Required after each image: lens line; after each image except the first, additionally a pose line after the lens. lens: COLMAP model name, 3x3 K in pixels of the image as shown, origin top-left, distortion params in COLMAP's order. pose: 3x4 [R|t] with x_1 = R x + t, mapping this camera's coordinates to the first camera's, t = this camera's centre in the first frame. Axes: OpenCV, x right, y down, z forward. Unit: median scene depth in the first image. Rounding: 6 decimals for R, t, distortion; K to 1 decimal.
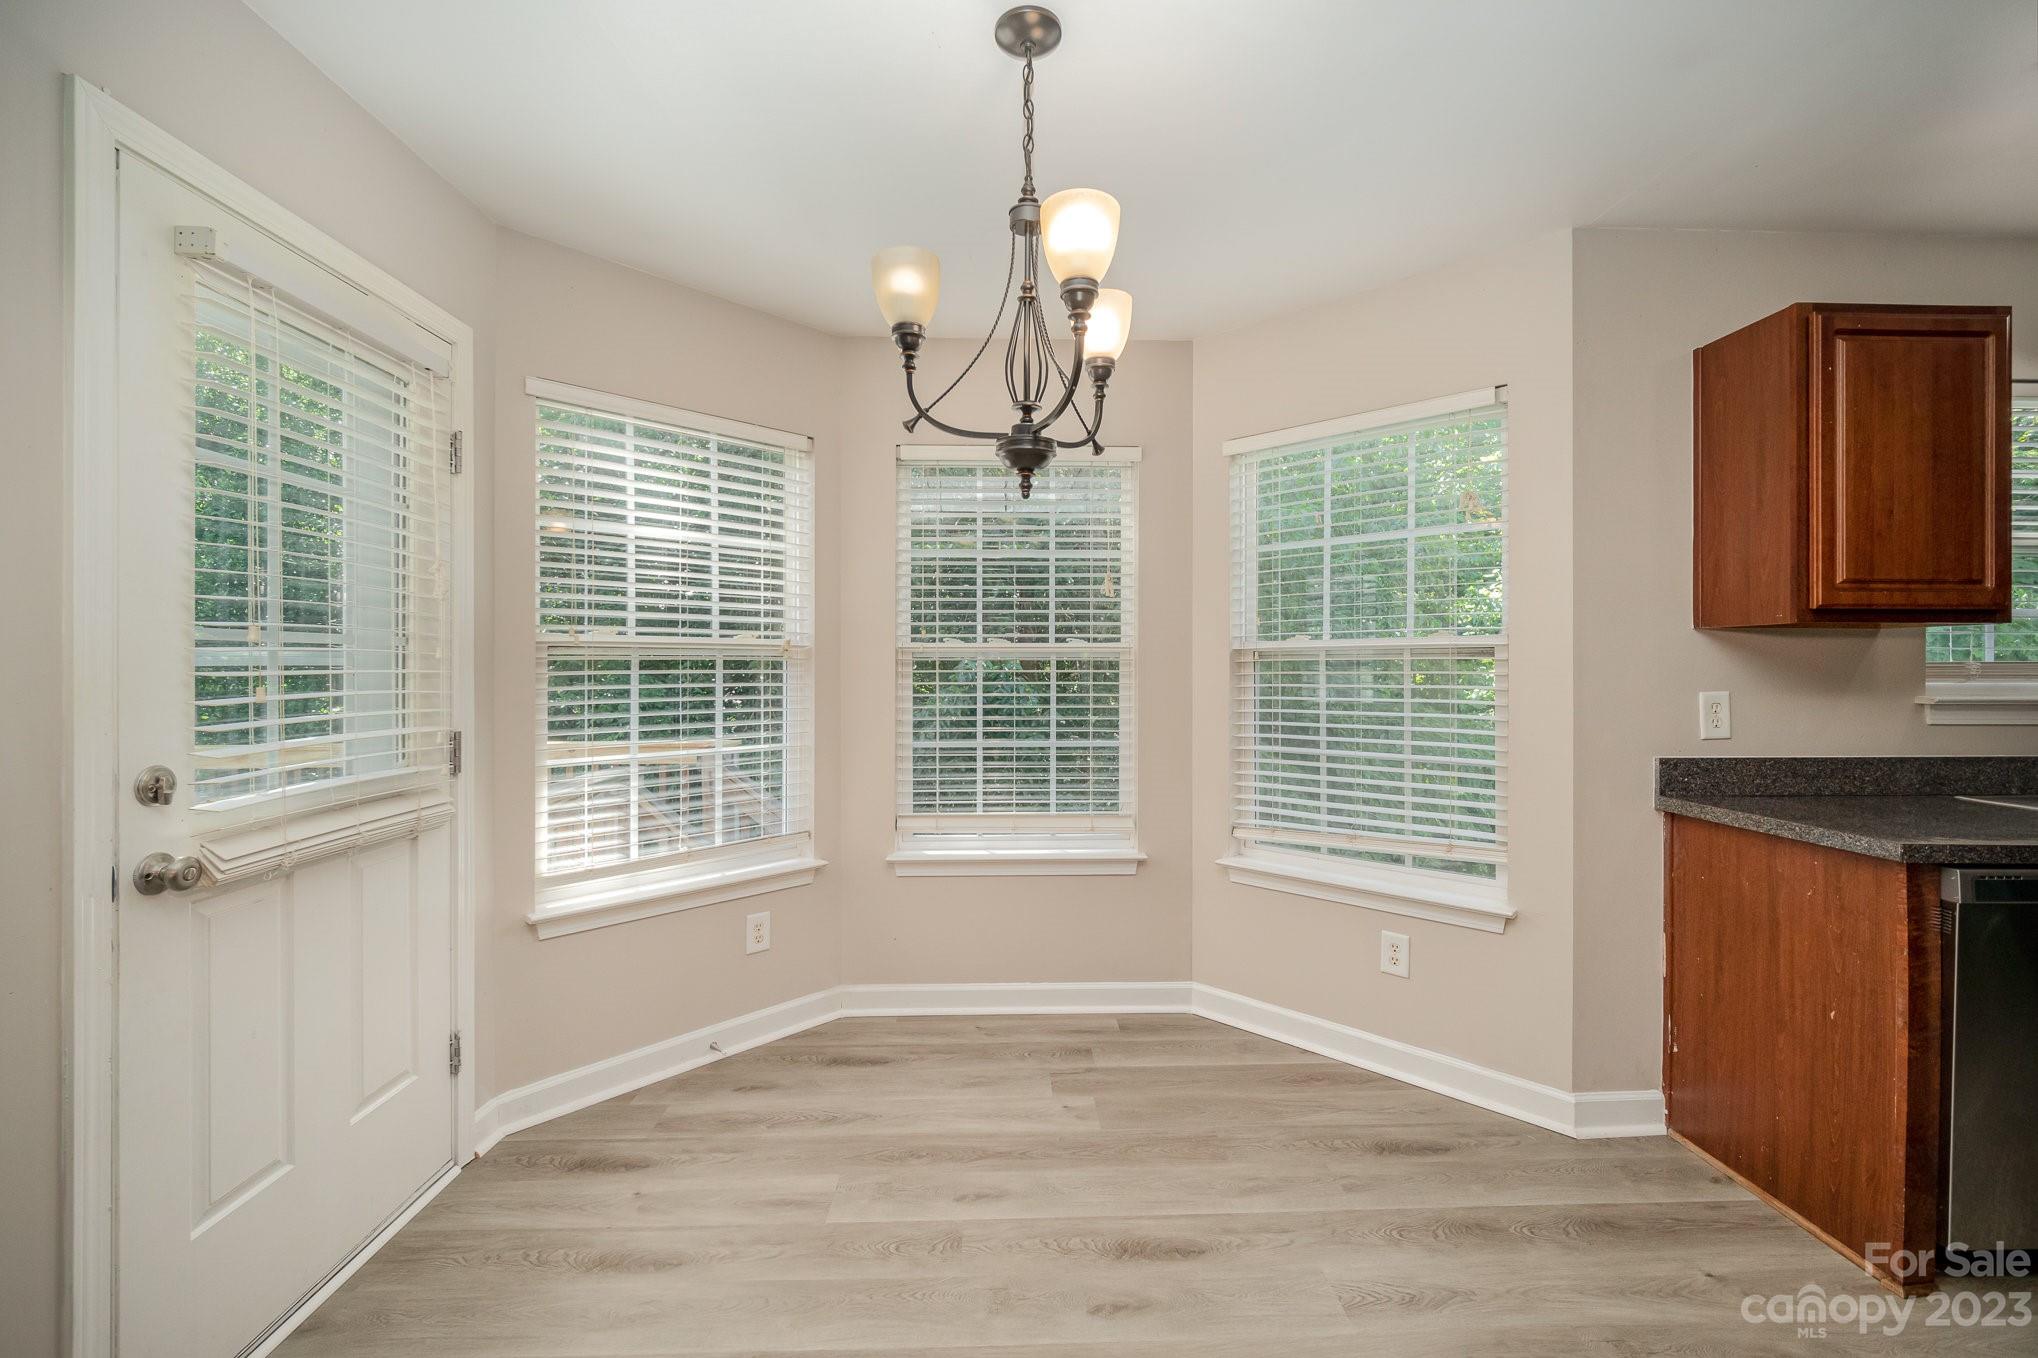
lens RADIAL K [[845.1, 0, 1020.3], [0, 845.1, 673.1], [0, 0, 1]] dist [-0.007091, 0.001742]
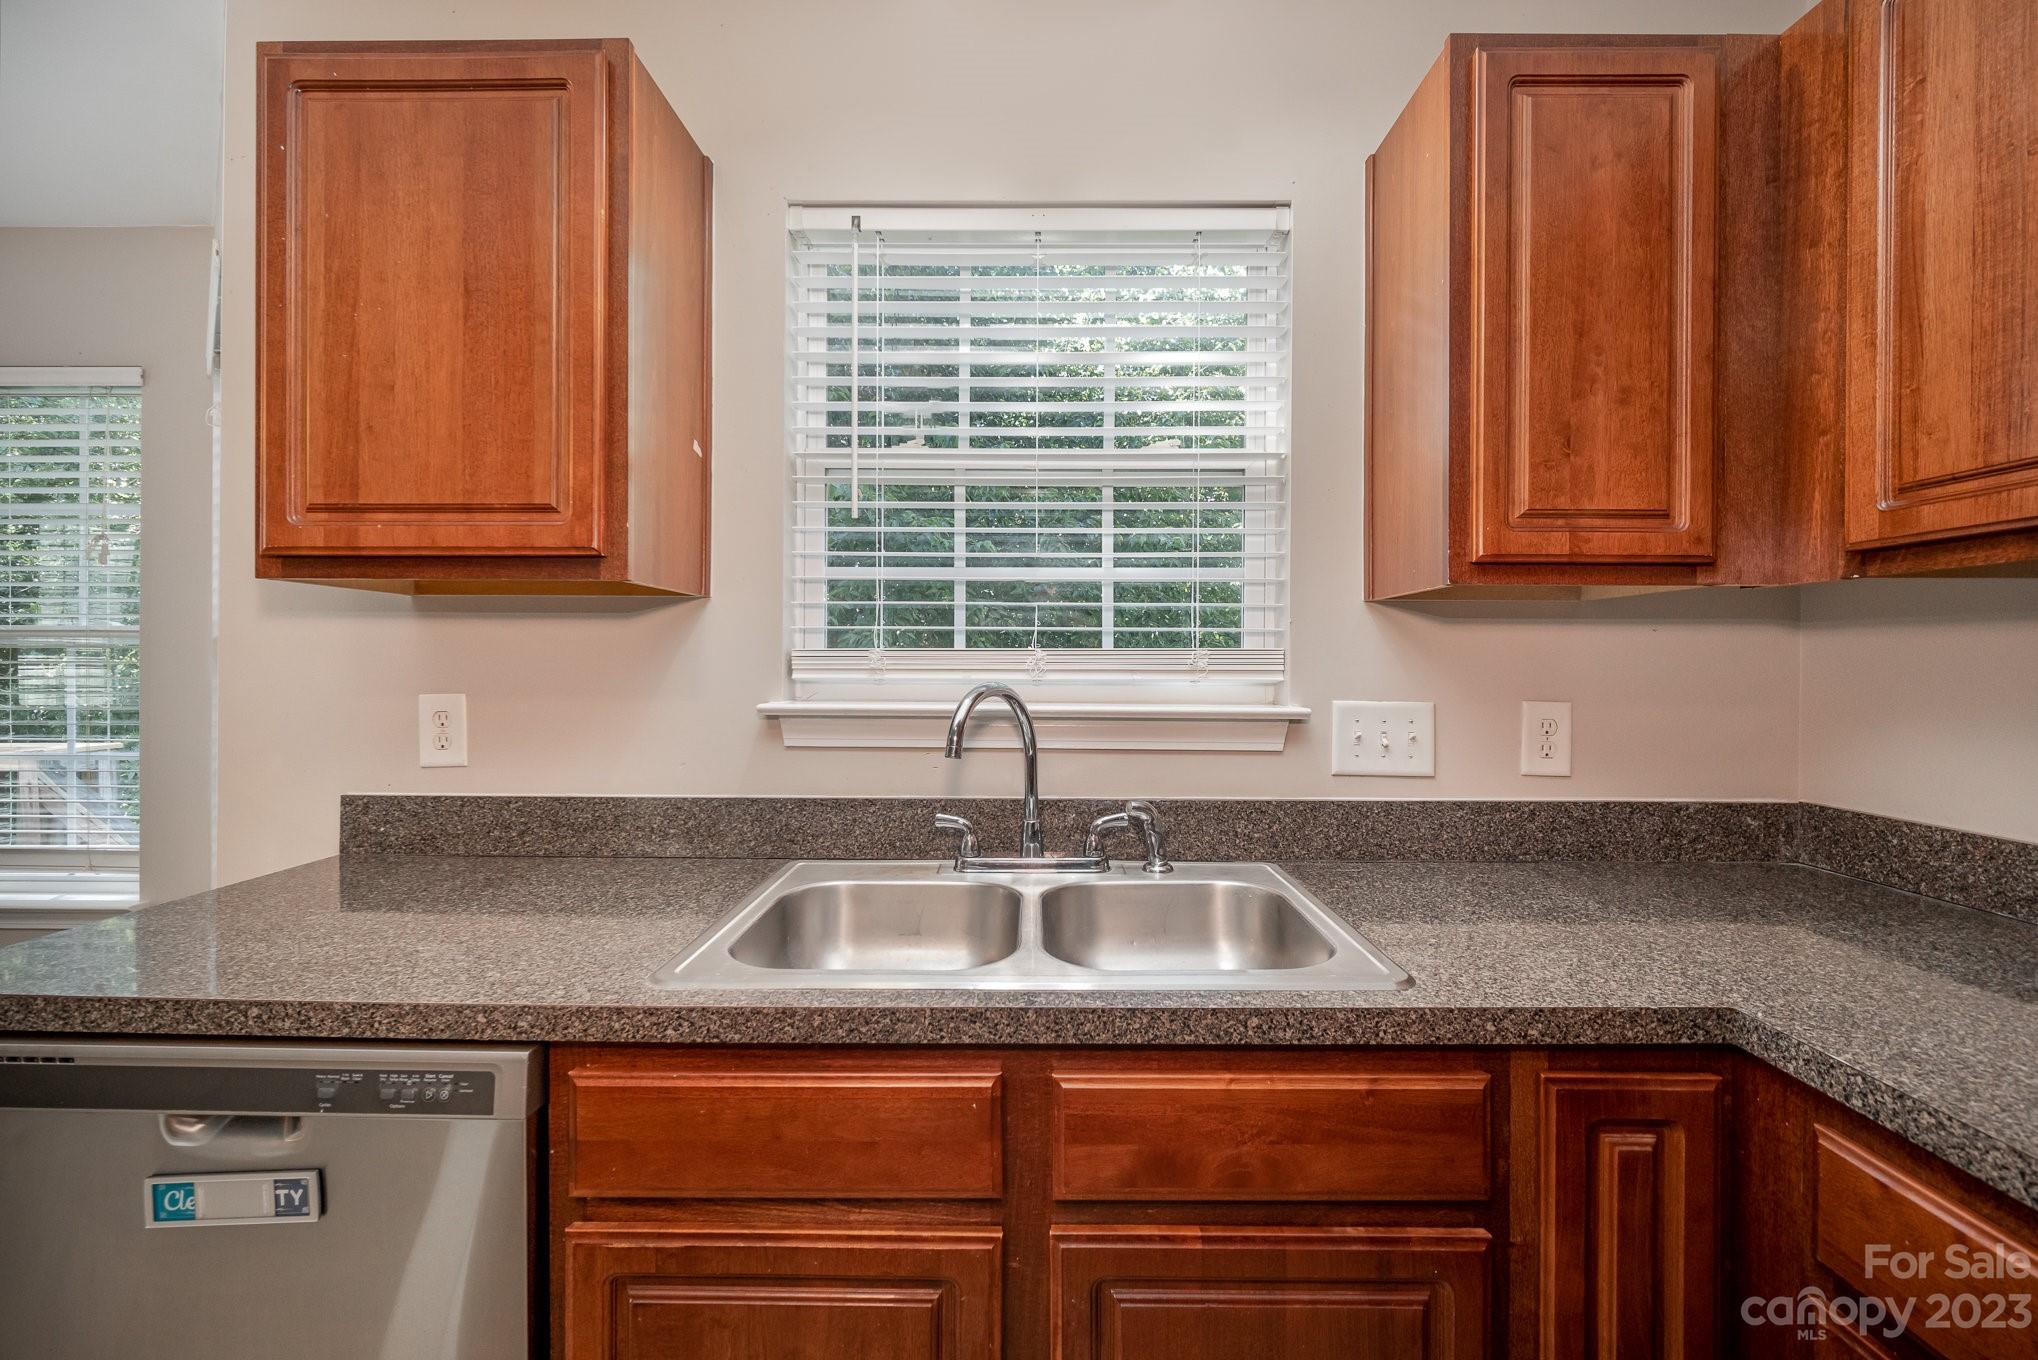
lens RADIAL K [[845.1, 0, 1028.6], [0, 845.1, 662.1], [0, 0, 1]] dist [-0.007091, 0.001742]
pose [[0.999268, 0.002563, -0.038165, 1.389763], [-0.002871, 0.999964, -0.008020, 0.002446], [0.038143, 0.008124, 0.999239, 0.396609]]
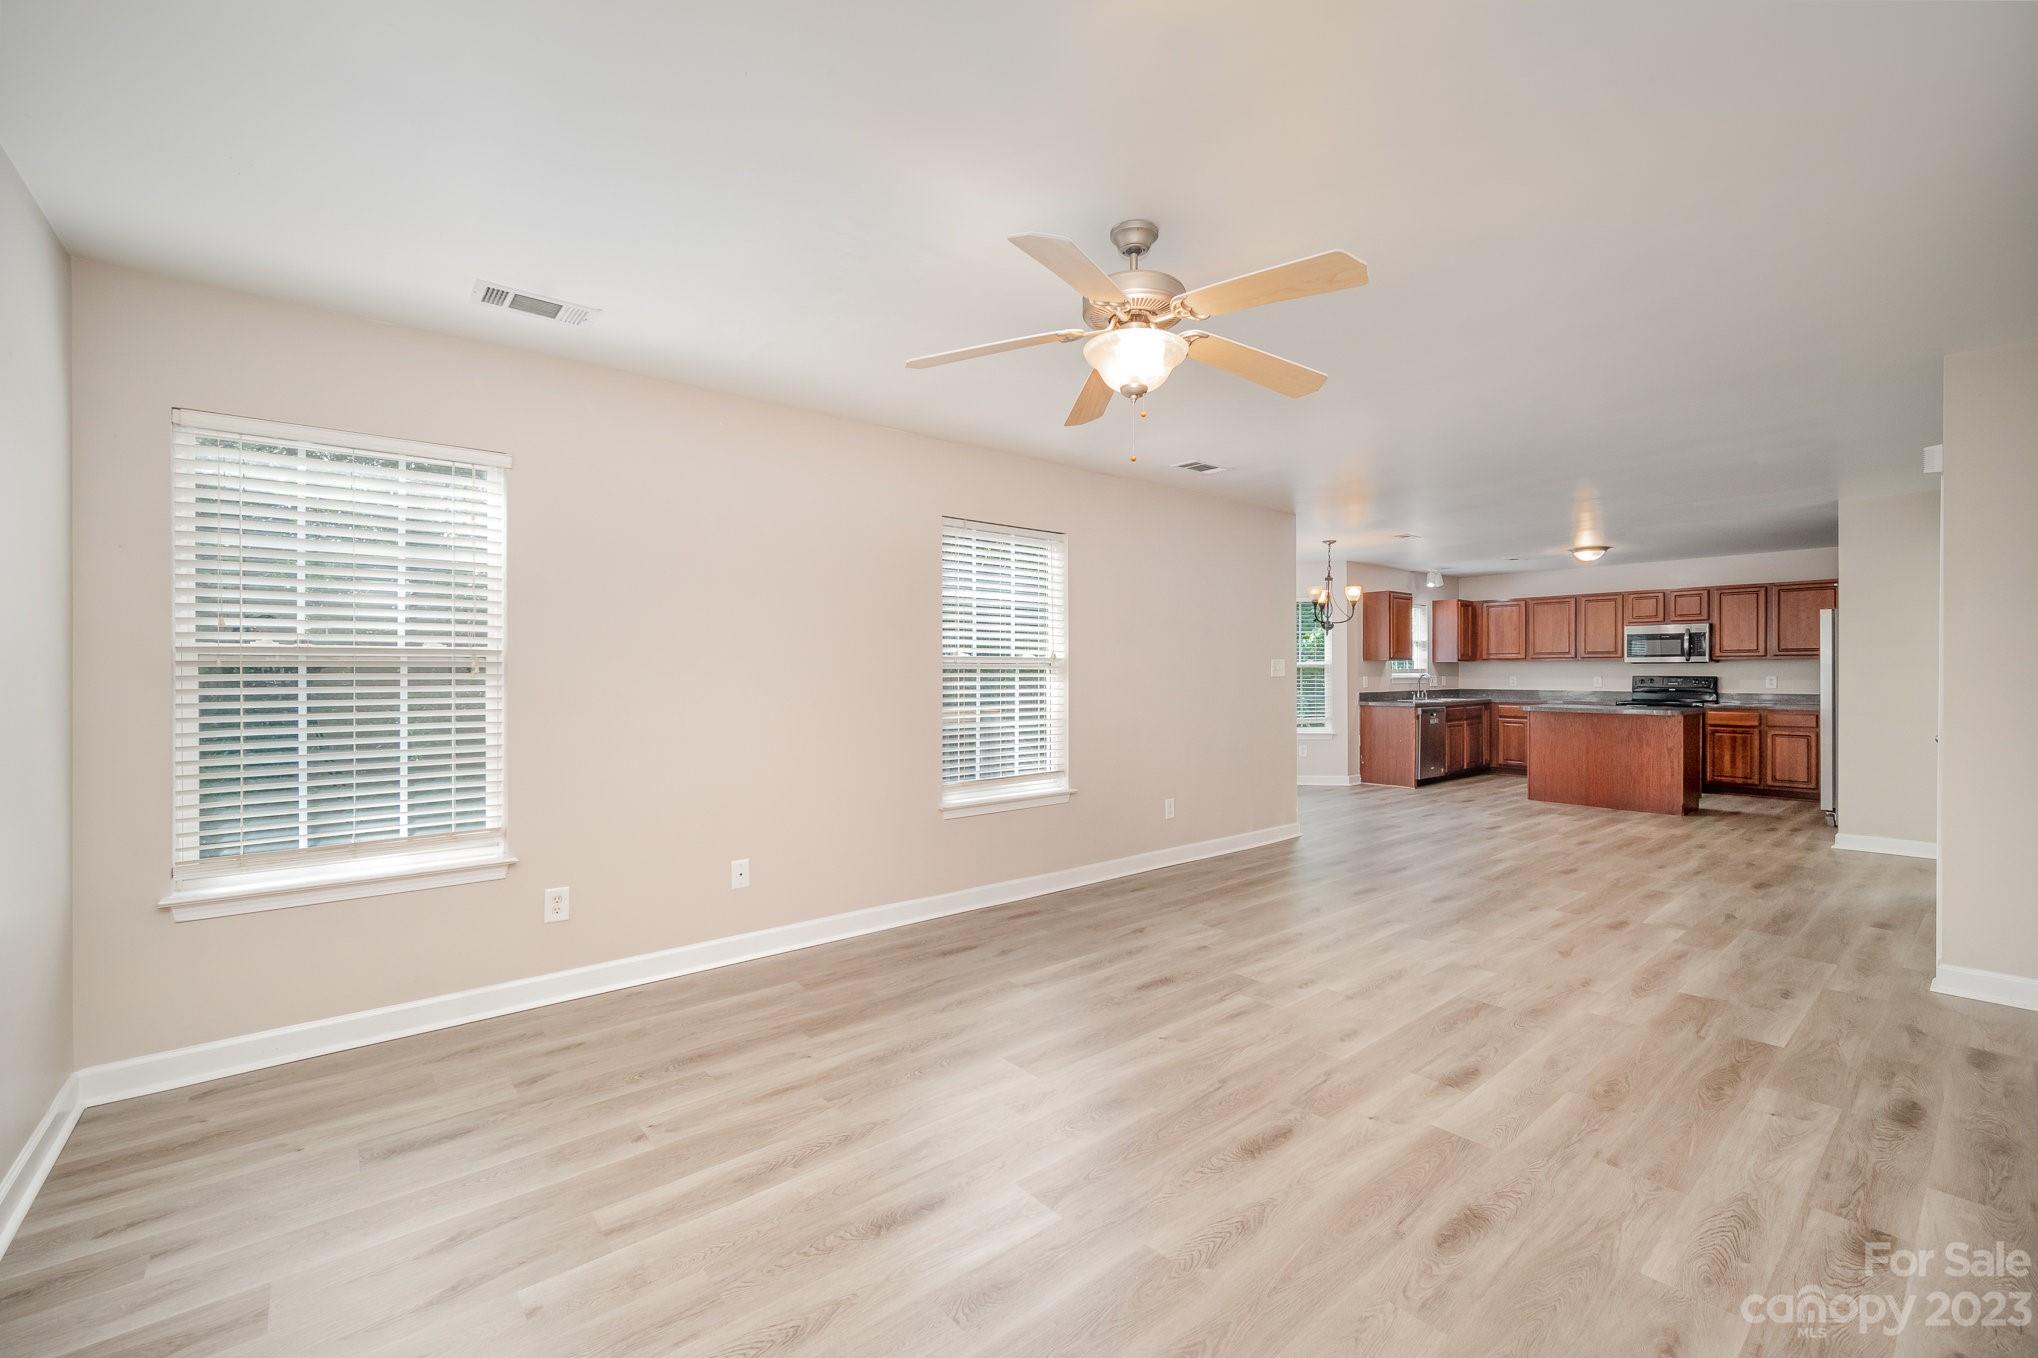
lens RADIAL K [[845.1, 0, 1011.4], [0, 845.1, 673.2], [0, 0, 1]] dist [-0.007091, 0.001742]
pose [[0.794381, -0.004173, 0.607406, -3.308946], [0.006607, 0.999977, -0.001769, 0.005228], [-0.607384, 0.005418, 0.794390, -1.331342]]
